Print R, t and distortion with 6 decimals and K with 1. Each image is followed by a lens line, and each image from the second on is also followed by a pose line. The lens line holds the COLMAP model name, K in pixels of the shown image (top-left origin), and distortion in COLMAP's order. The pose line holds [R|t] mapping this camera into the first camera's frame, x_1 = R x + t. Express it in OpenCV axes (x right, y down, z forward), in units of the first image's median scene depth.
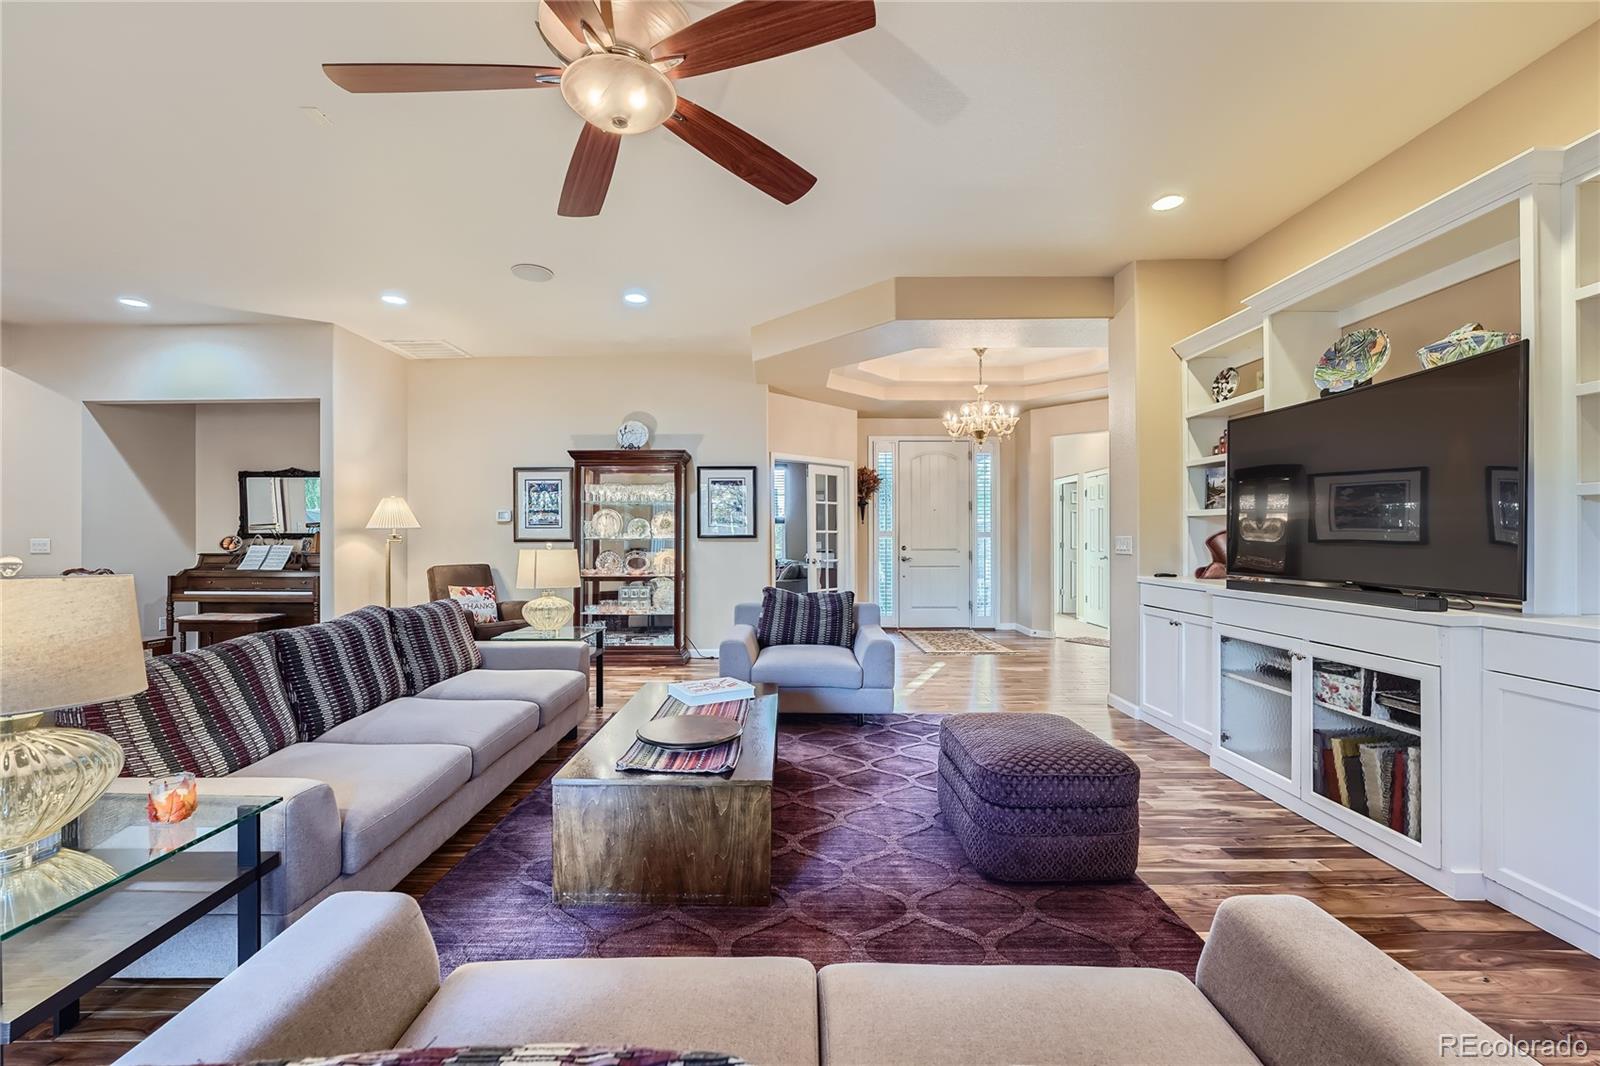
lens RADIAL K [[653.4, 0, 791.0], [0, 653.4, 537.8], [0, 0, 1]] dist [-0.025042, 0.005438]
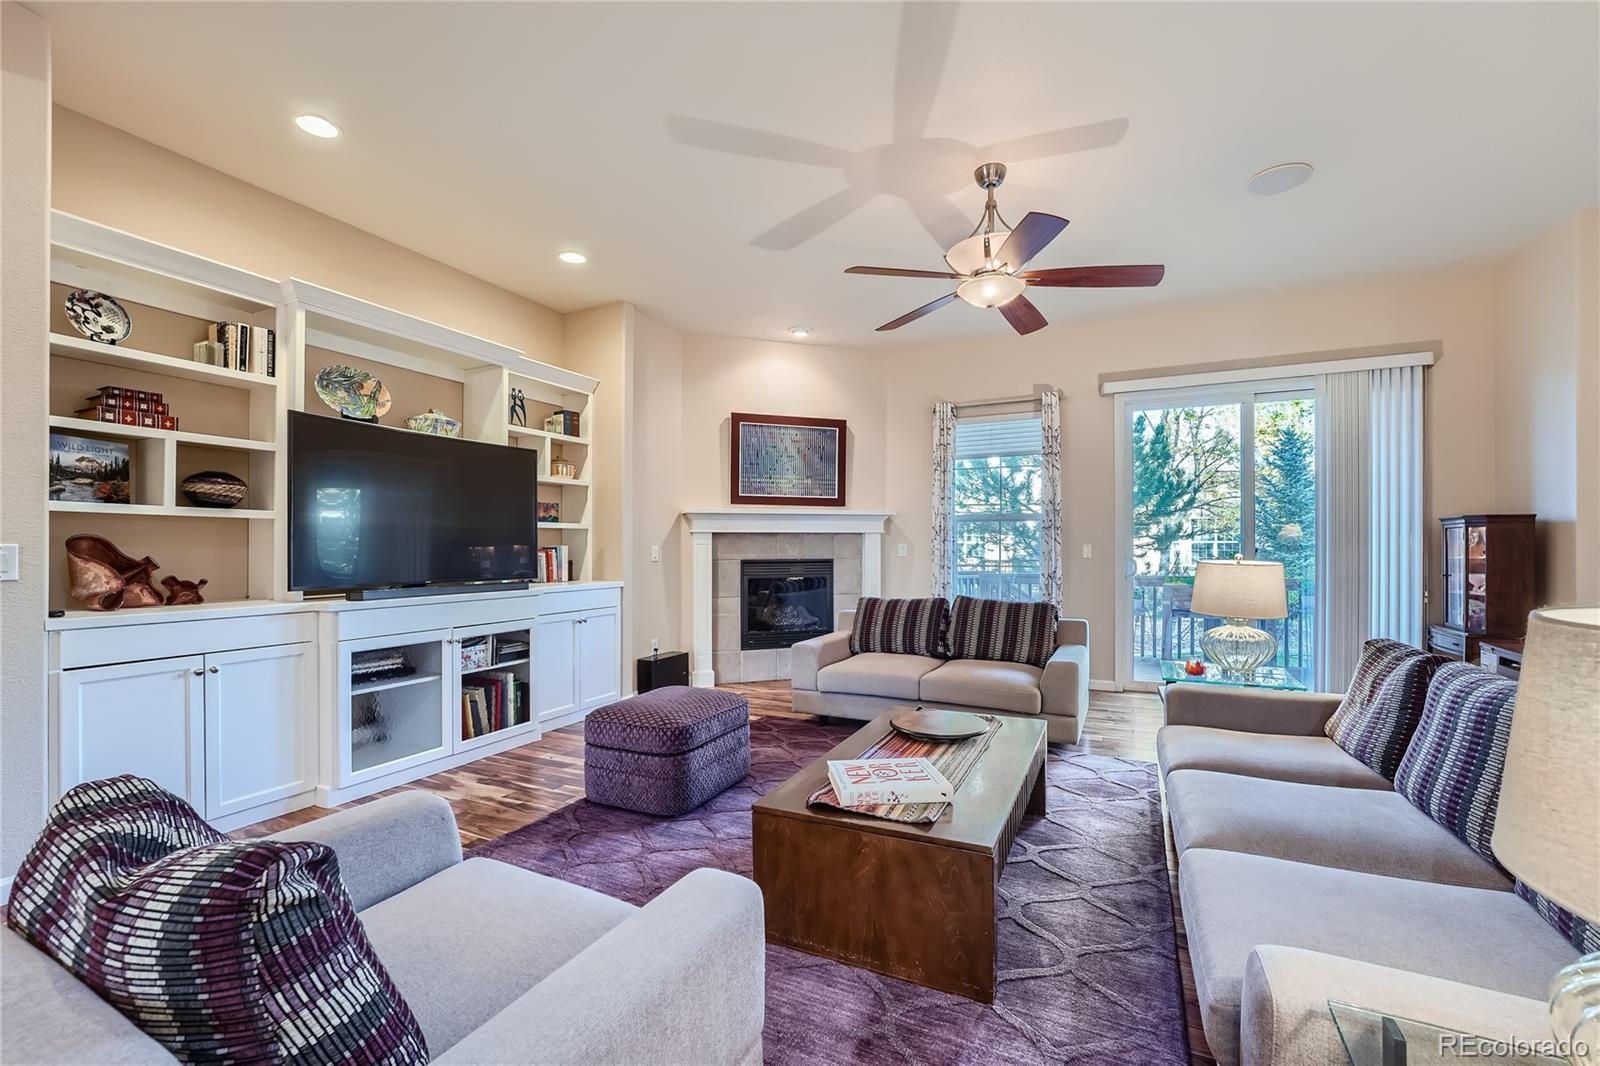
lens RADIAL K [[673.2, 0, 791.4], [0, 673.2, 538.8], [0, 0, 1]] dist [-0.014966, 0.000426]
pose [[-0.893231, 0.007376, 0.449537, -0.233111], [0.000644, 0.999885, -0.015125, 0.002222], [-0.449597, -0.013221, -0.893134, 1.115623]]
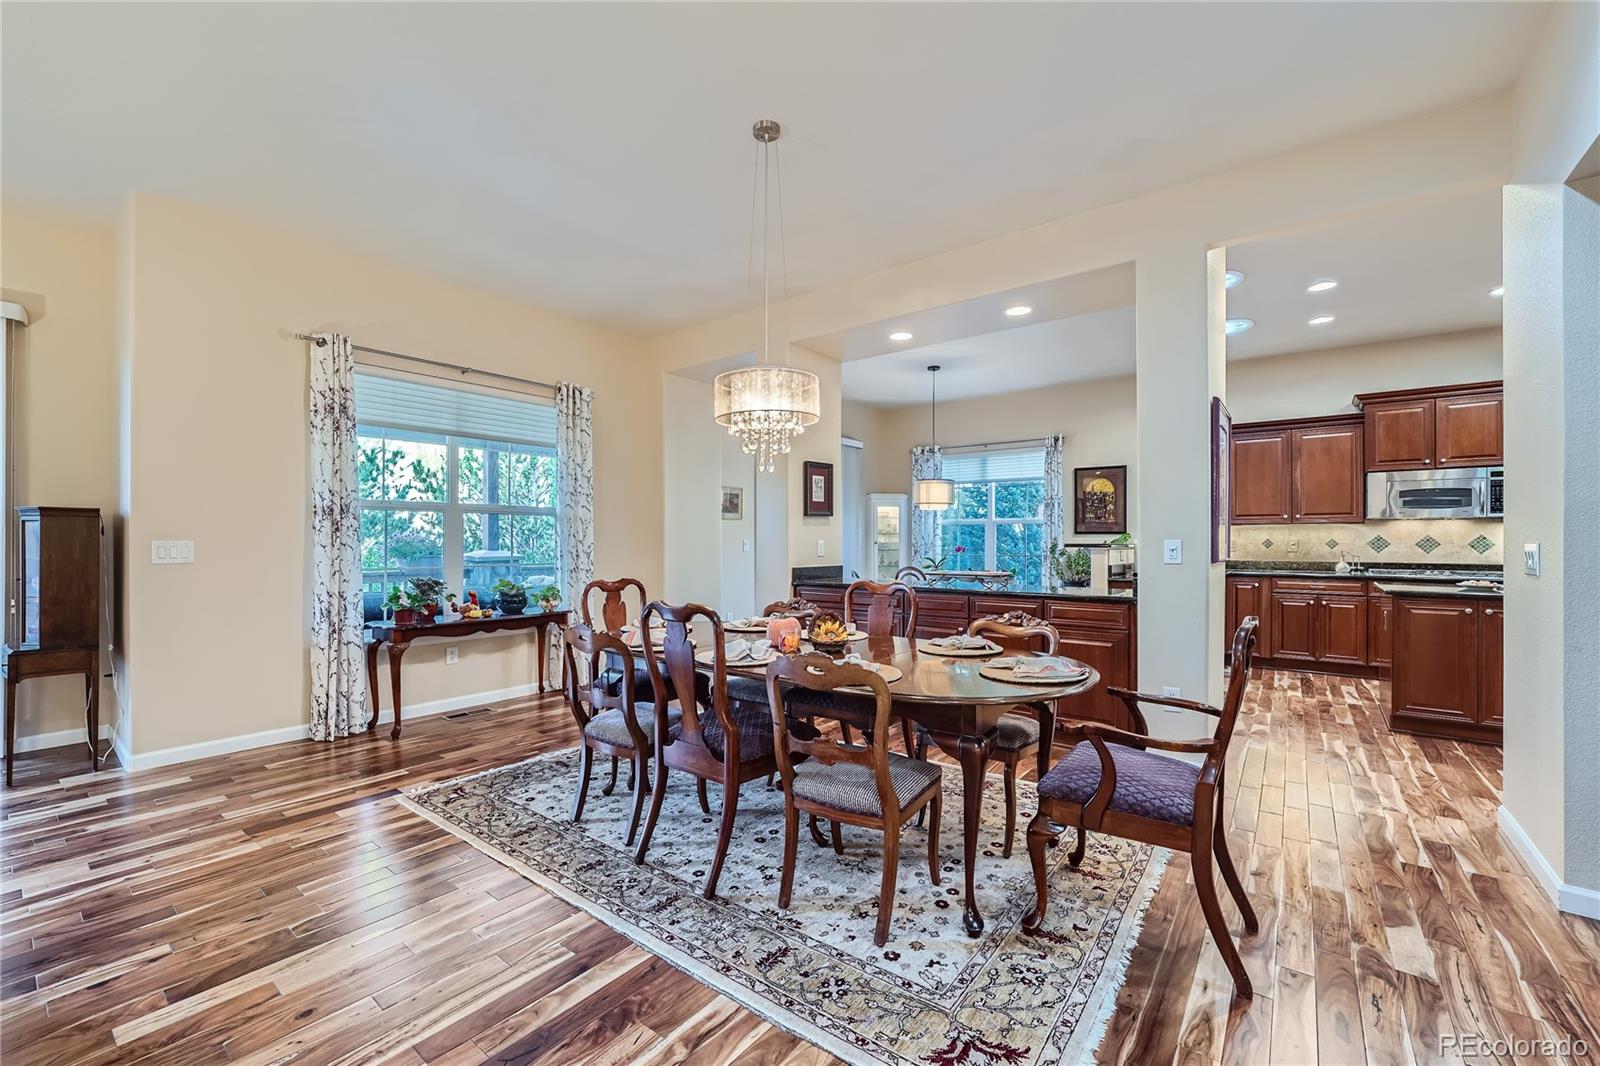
lens RADIAL K [[656.8, 0, 789.3], [0, 656.8, 539.3], [0, 0, 1]] dist [-0.019160, 0.000049]
pose [[-0.623536, 0.001889, -0.781793, -0.604173], [0.003568, 0.999994, -0.000429, -0.002817], [0.781787, -0.003057, -0.623538, 1.027500]]
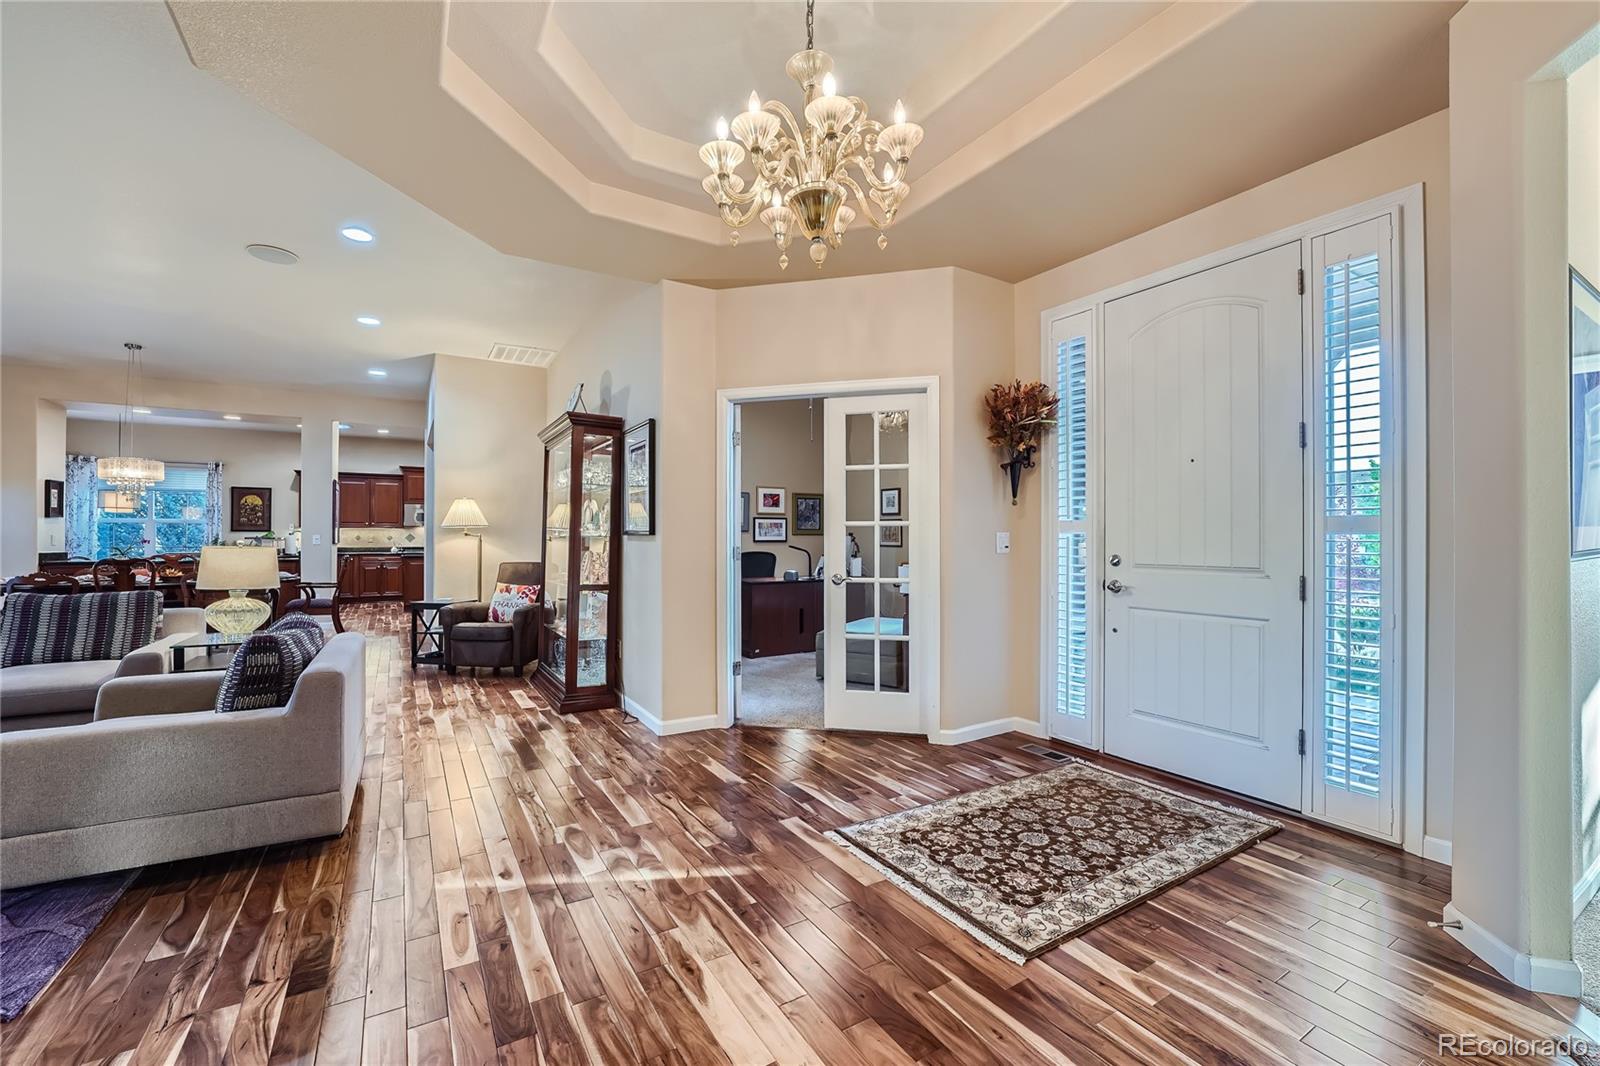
lens RADIAL K [[653.4, 0, 791.0], [0, 653.4, 537.8], [0, 0, 1]] dist [-0.025042, 0.005438]
pose [[0.514018, 0.002243, -0.857776, 0.758128], [-0.001564, 0.999997, 0.001678, 0.002175], [0.857778, 0.000479, 0.514021, 1.115444]]
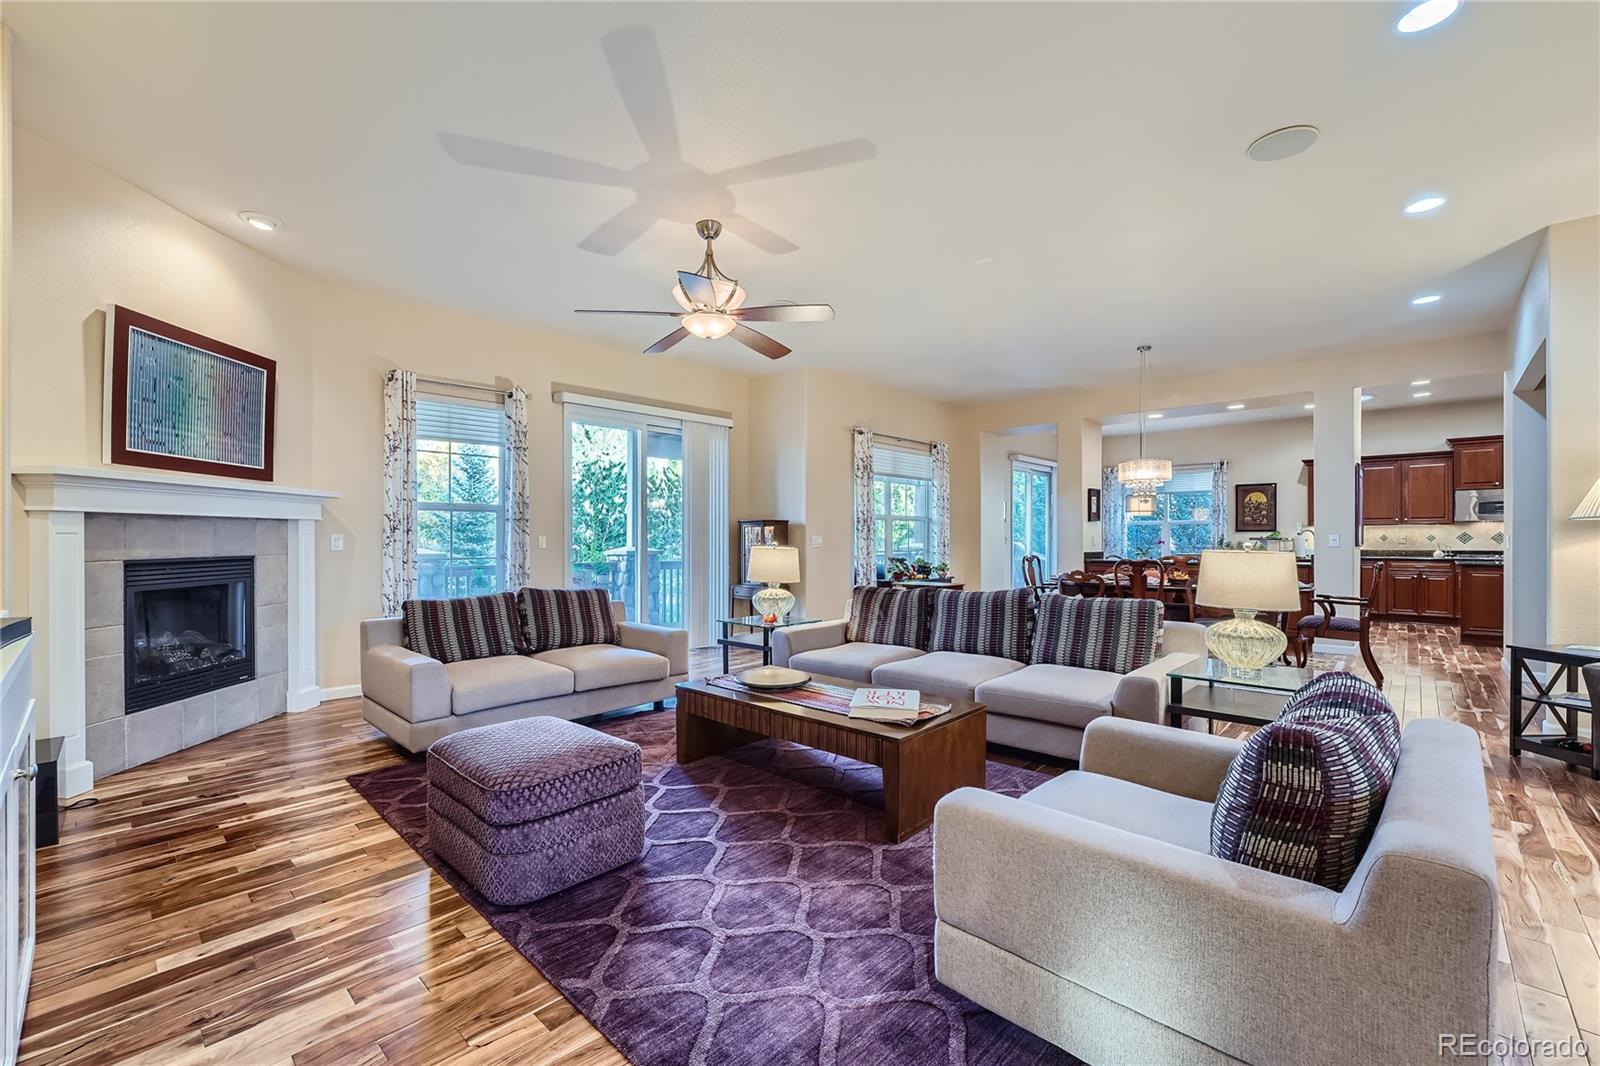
lens RADIAL K [[673.2, 0, 791.4], [0, 673.2, 538.8], [0, 0, 1]] dist [-0.014966, 0.000426]
pose [[-0.691049, 0.003811, -0.722798, 0.442113], [0.004893, 0.999988, 0.000595, 0.001710], [0.722792, -0.003126, -0.691059, 1.058908]]
